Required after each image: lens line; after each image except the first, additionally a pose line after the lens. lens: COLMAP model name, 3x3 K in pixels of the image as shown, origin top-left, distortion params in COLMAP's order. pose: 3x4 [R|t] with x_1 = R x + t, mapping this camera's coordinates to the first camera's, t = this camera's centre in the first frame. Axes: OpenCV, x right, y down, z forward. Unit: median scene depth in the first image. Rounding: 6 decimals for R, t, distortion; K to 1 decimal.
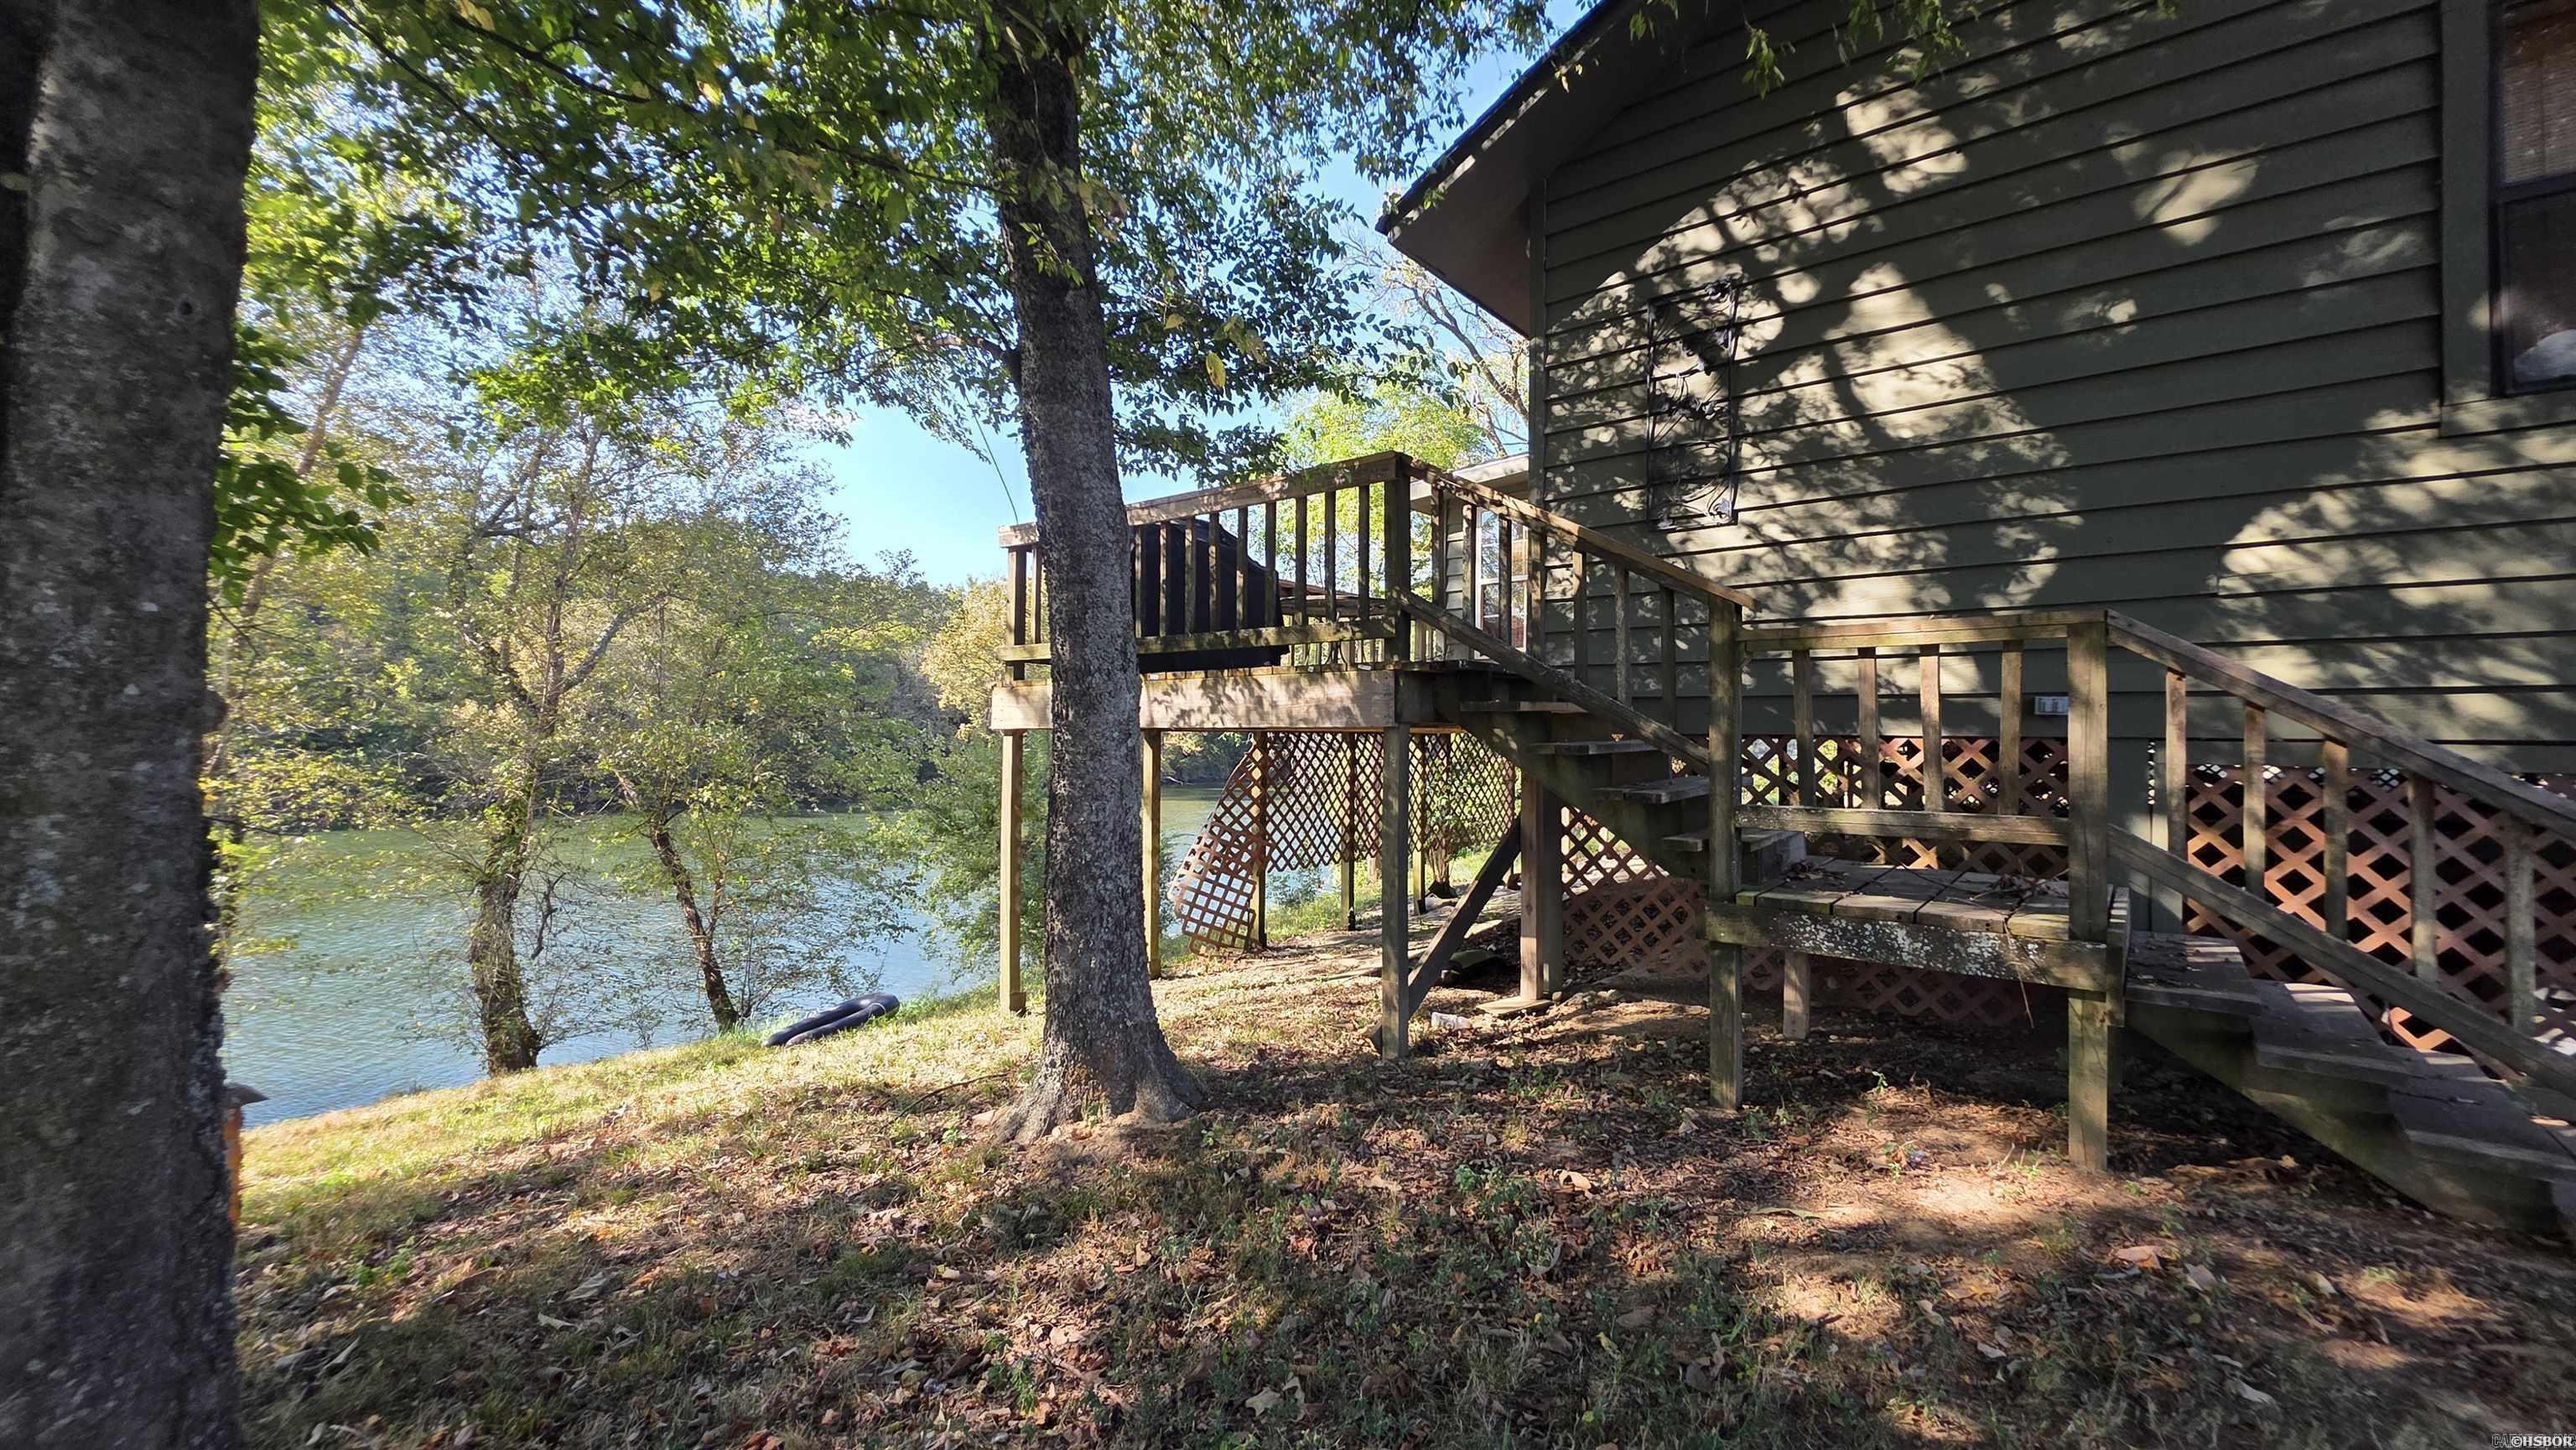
lens RADIAL K [[1026.1, 0, 1281.9], [0, 1026.1, 719.0], [0, 0, 1]] dist [0.001278, -0.000886]
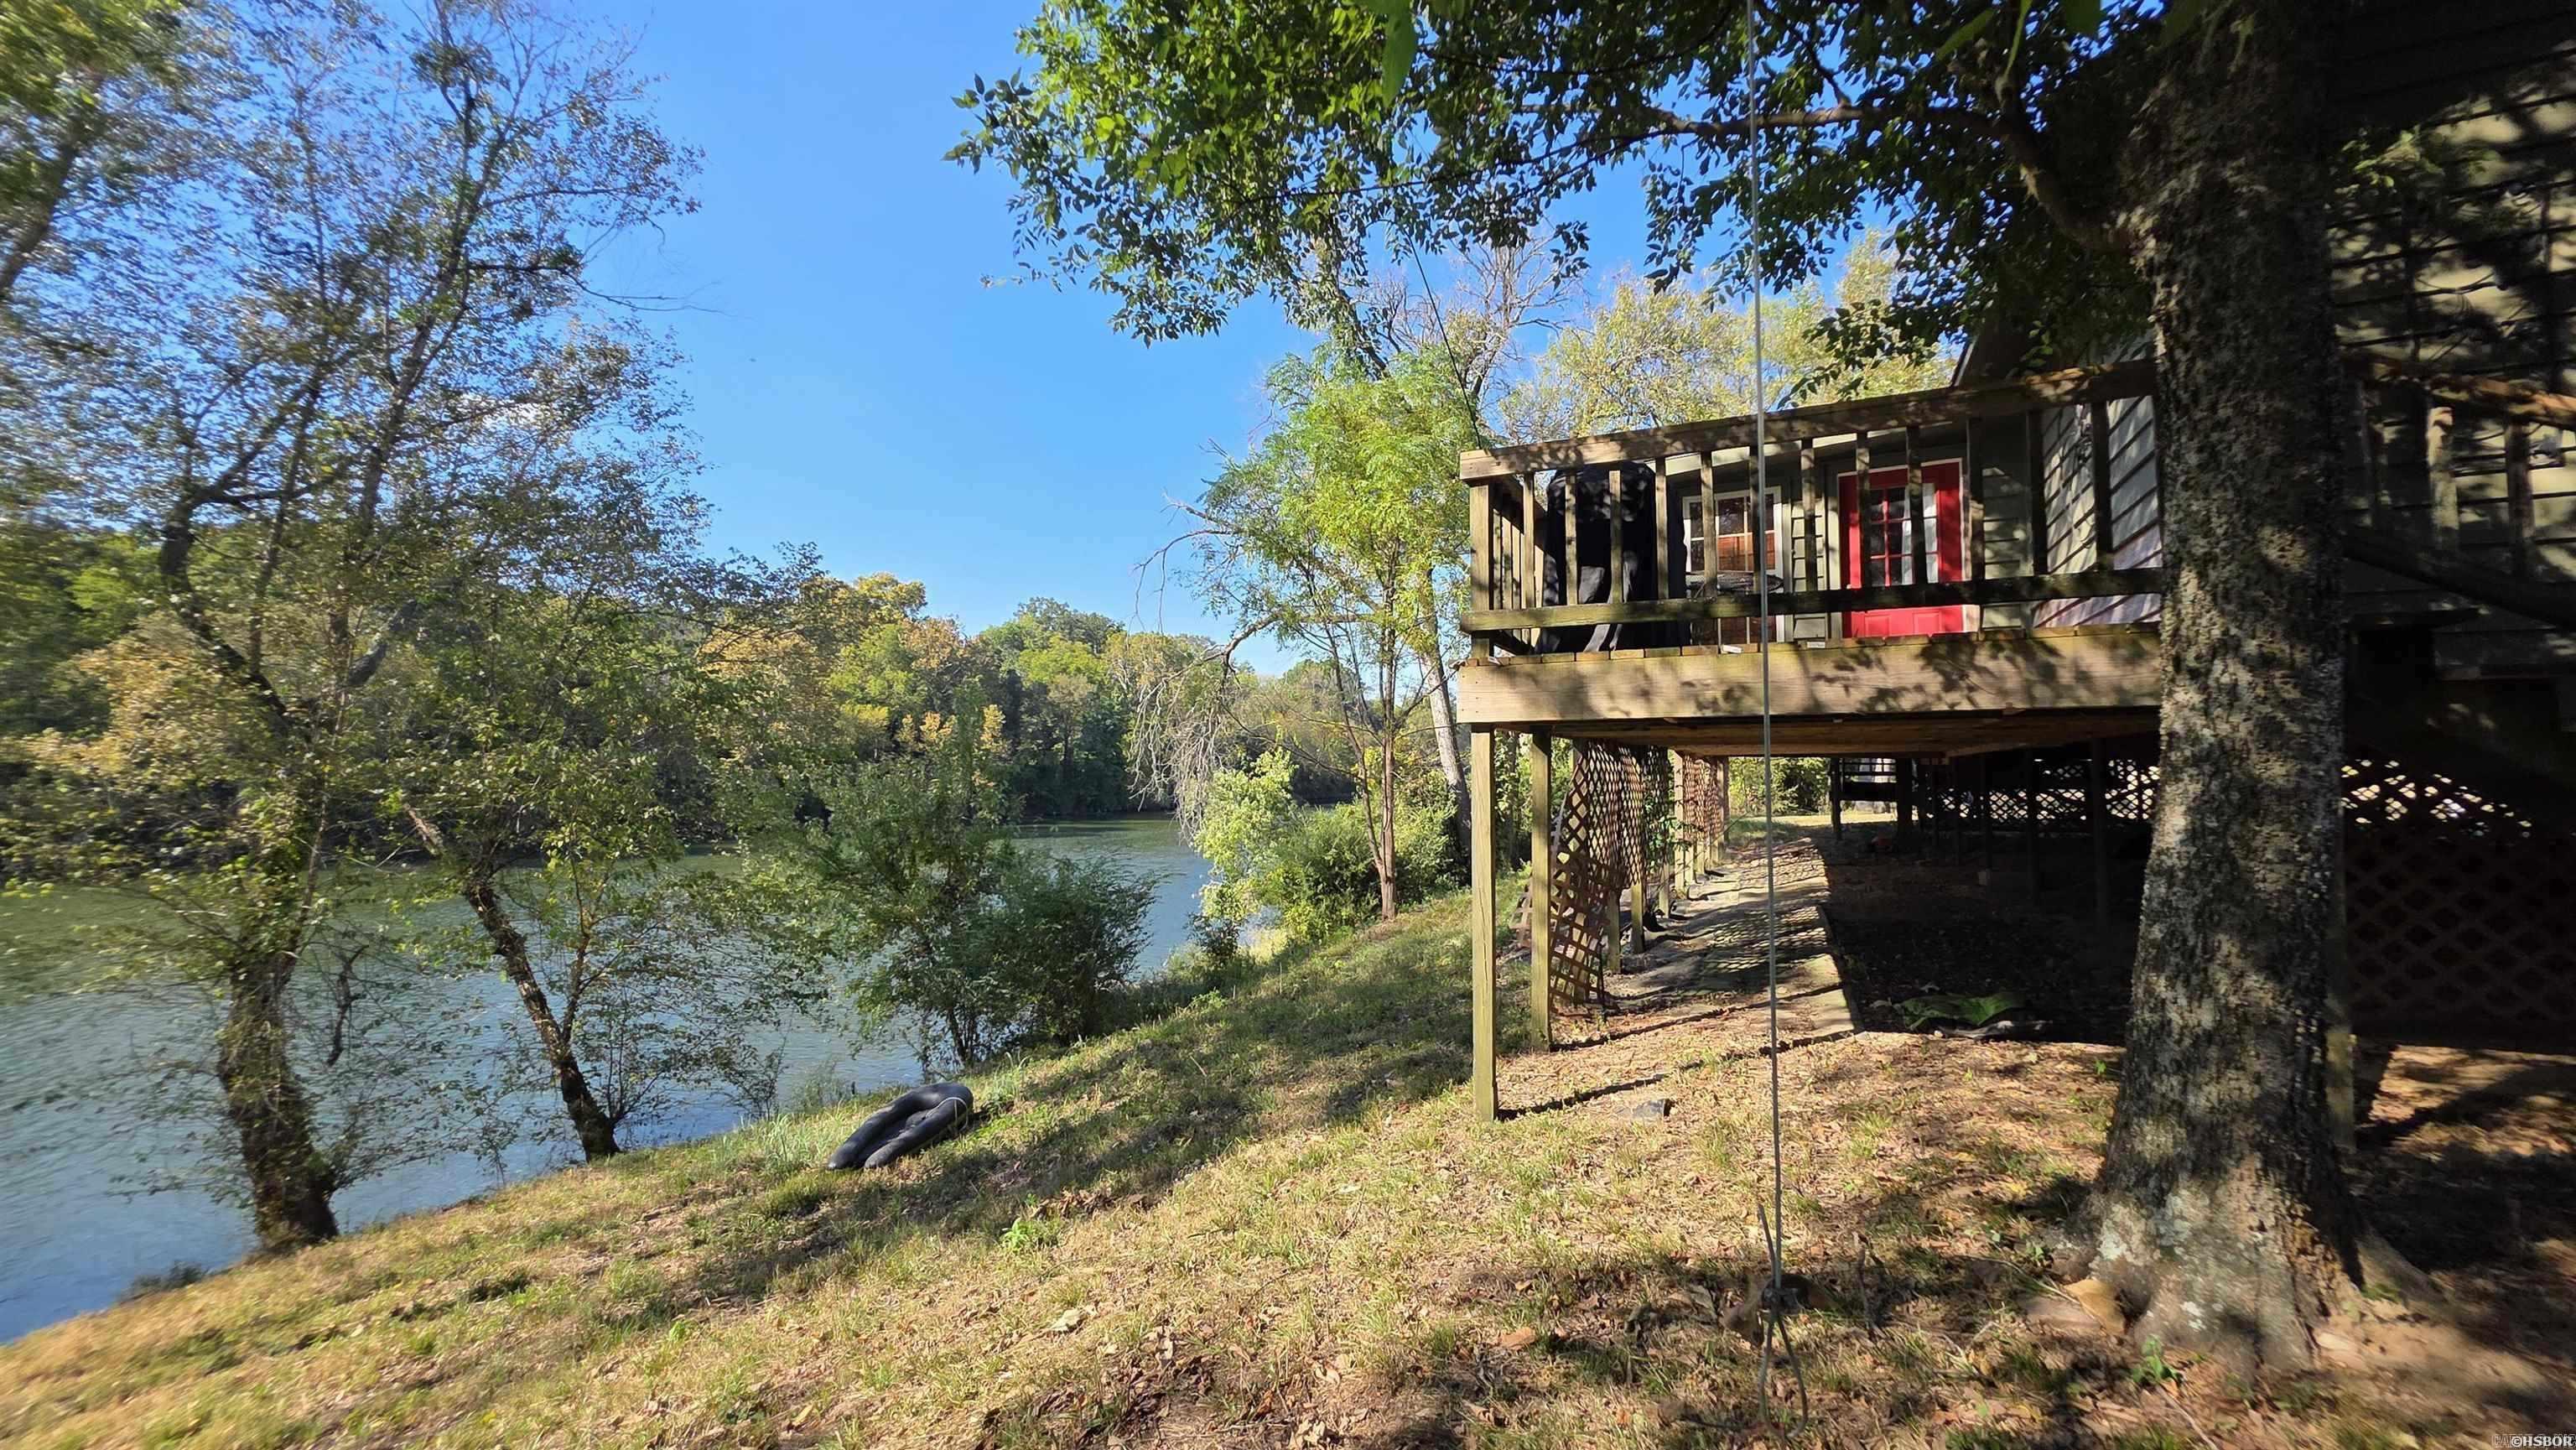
lens RADIAL K [[1026.1, 0, 1297.6], [0, 1026.1, 722.4], [0, 0, 1]] dist [0.001278, -0.000886]
pose [[0.974623, 0.003851, 0.223818, -0.219411], [0.002773, 0.999568, -0.029275, 0.011866], [-0.223834, 0.029153, 0.974191, 0.125265]]
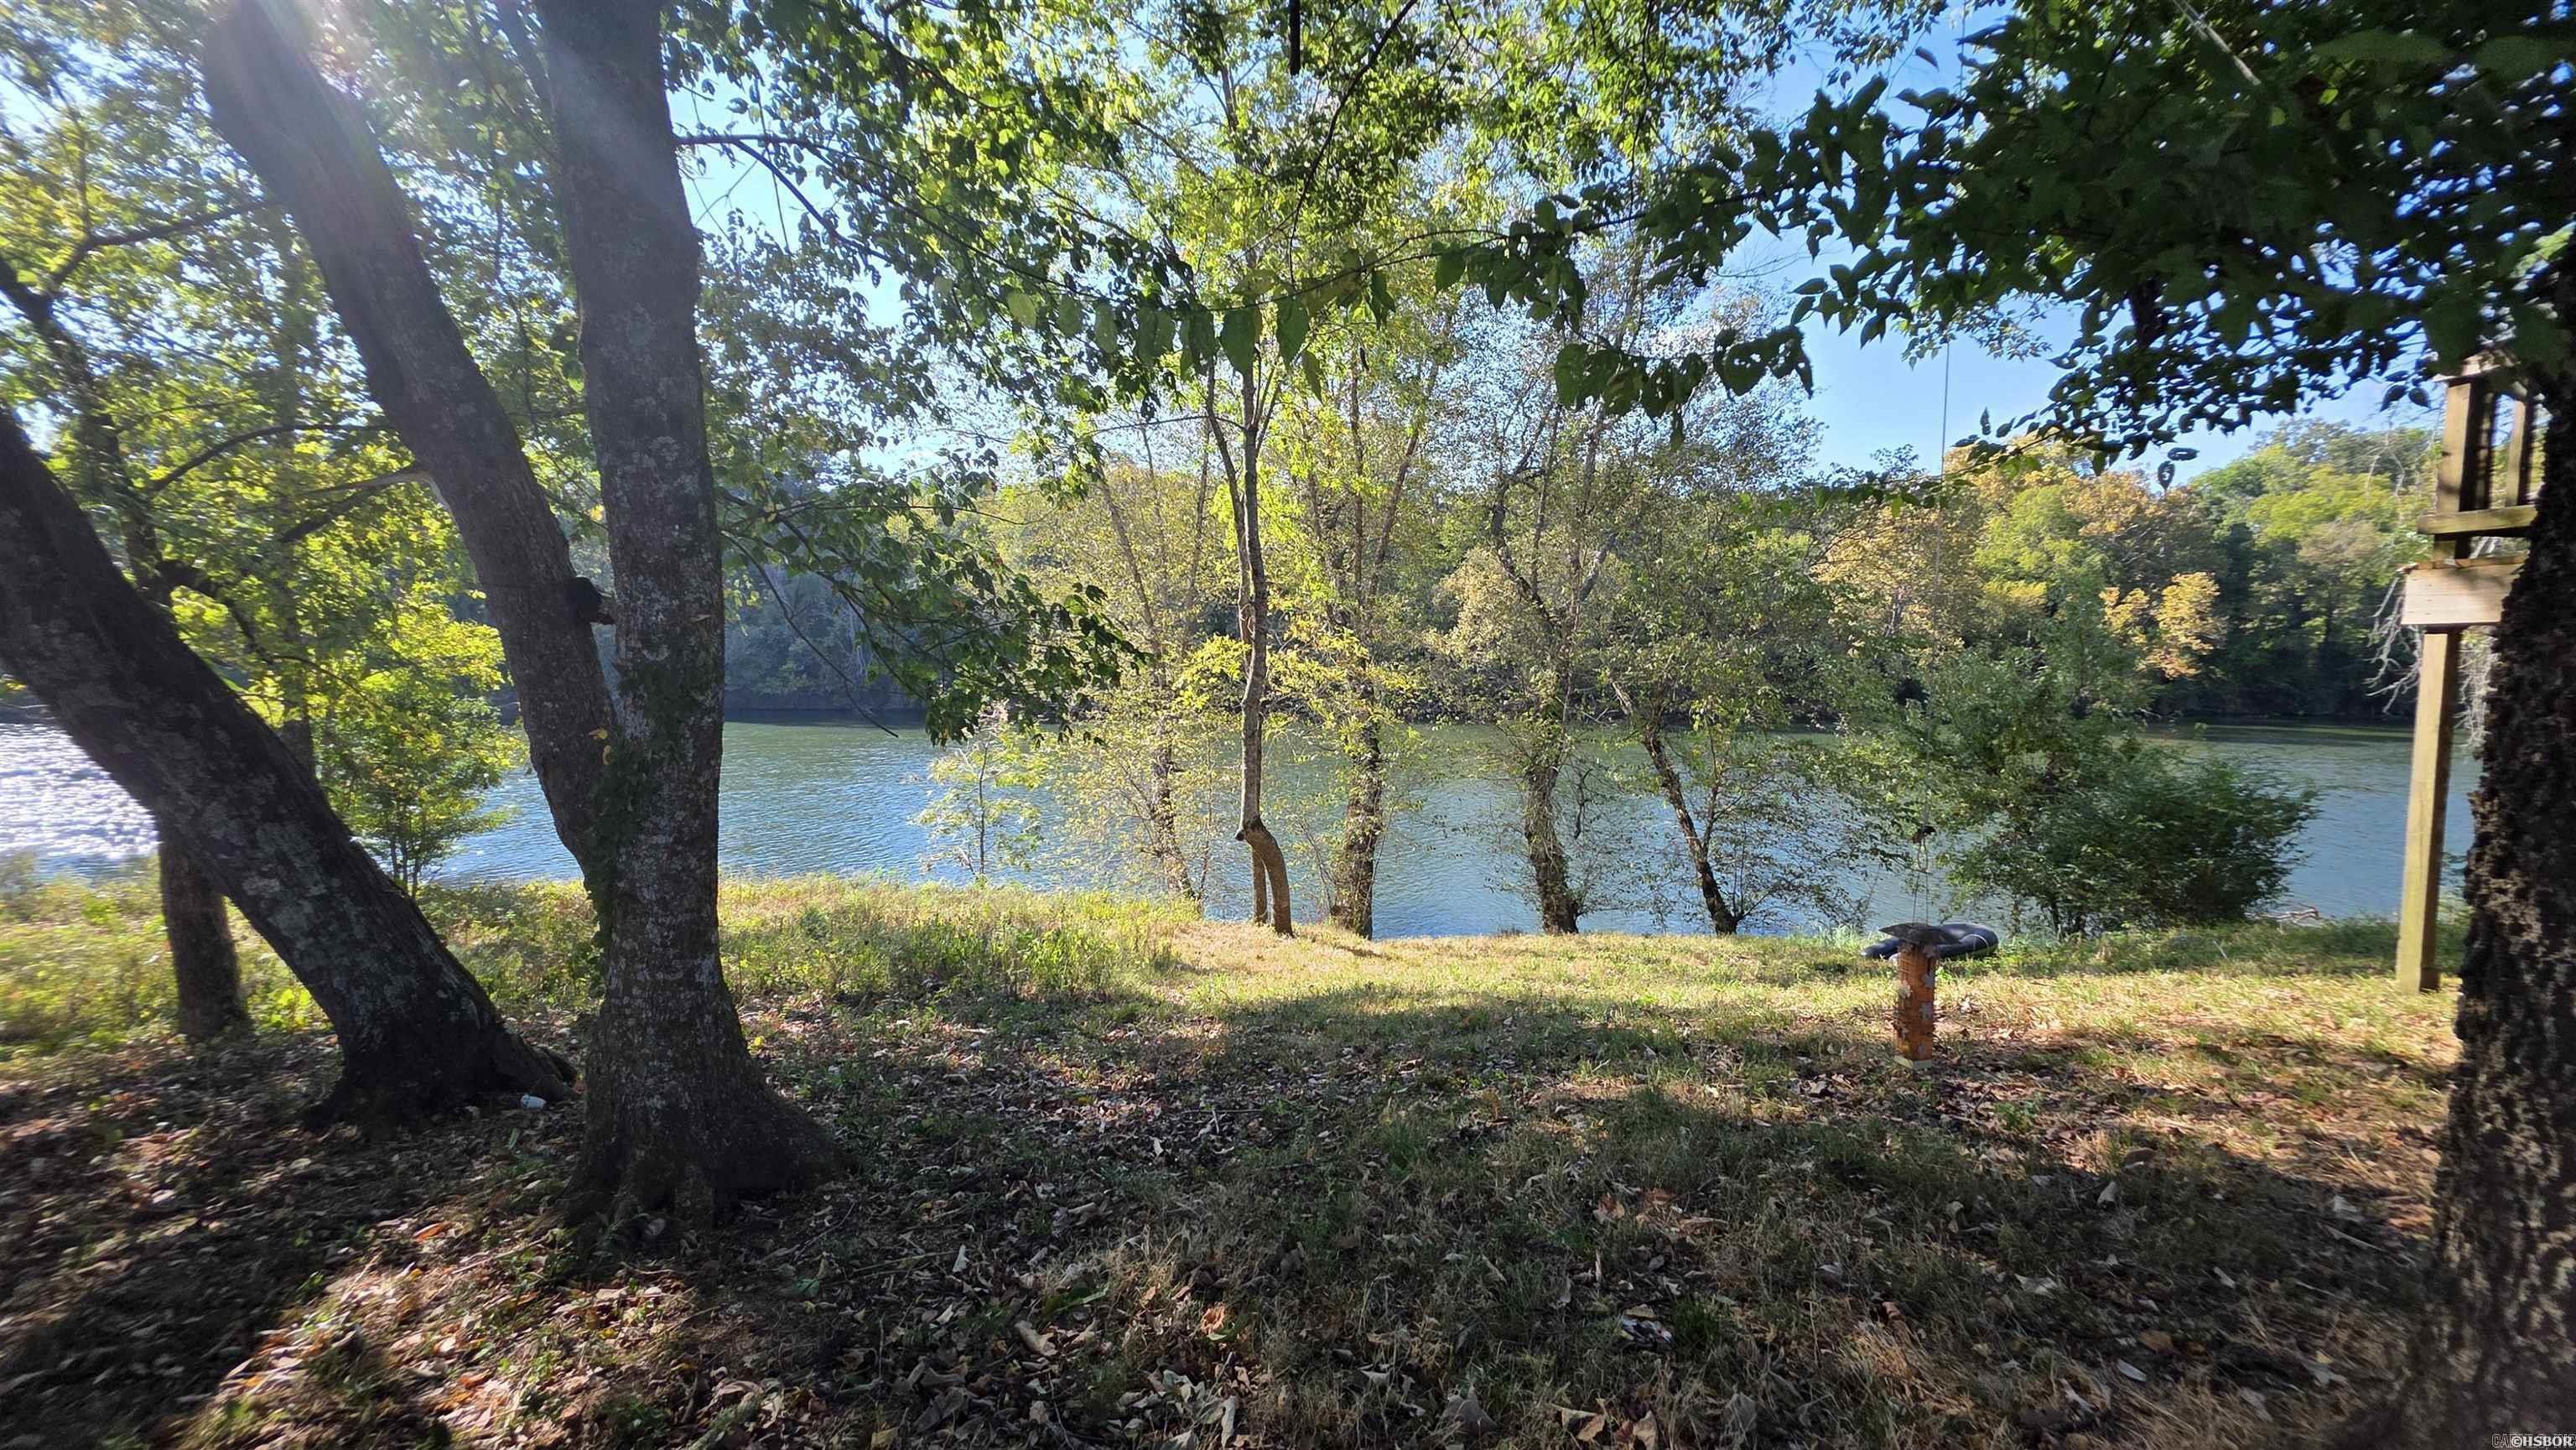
lens RADIAL K [[1026.1, 0, 1287.0], [0, 1026.1, 717.9], [0, 0, 1]] dist [0.001278, -0.000886]
pose [[0.700856, 0.042391, -0.712043, -0.123938], [0.012424, 0.997356, 0.071605, 0.005216], [0.713195, -0.059031, 0.698476, -0.054043]]
